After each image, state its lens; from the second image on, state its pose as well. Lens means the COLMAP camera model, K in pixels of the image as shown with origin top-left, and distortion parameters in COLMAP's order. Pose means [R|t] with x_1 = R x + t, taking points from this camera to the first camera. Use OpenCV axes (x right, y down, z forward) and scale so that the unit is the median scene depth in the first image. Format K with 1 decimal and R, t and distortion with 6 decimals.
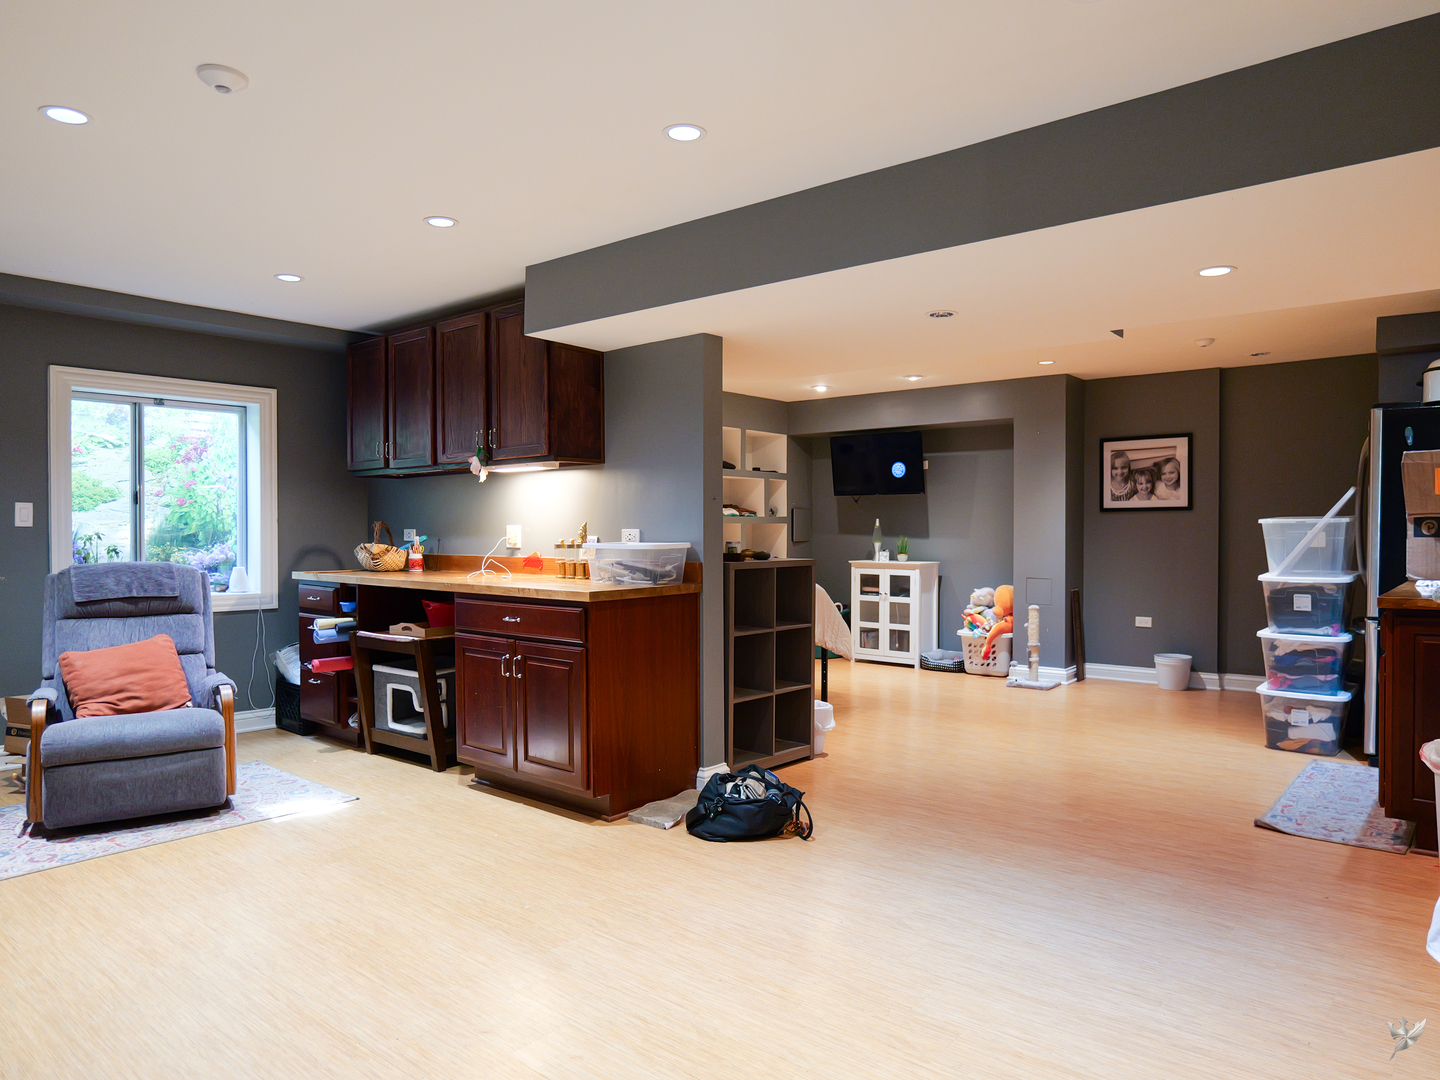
lens RADIAL K [[923.7, 0, 714.7], [0, 923.7, 544.3], [0, 0, 1]] dist [-0.030060, 0.027564]
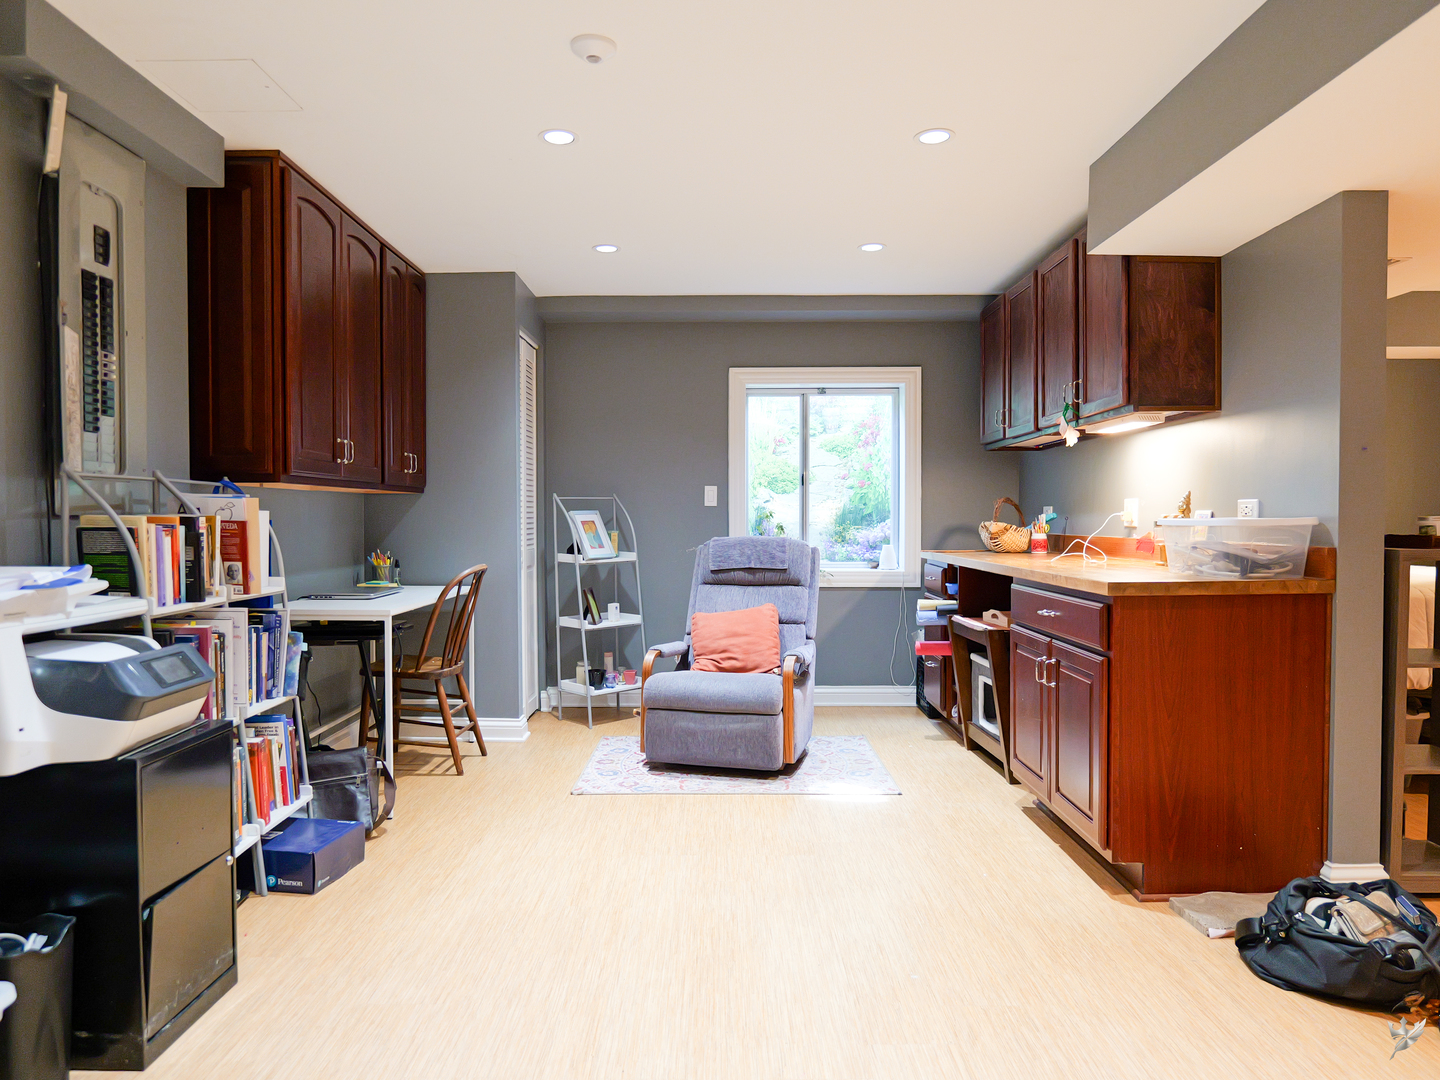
lens RADIAL K [[923.7, 0, 714.7], [0, 923.7, 544.3], [0, 0, 1]] dist [-0.030060, 0.027564]
pose [[0.659195, 0.020103, -0.751703, 0.177020], [-0.009355, 0.999784, 0.018534, 0.009262], [0.751914, -0.005185, 0.659241, 0.240970]]
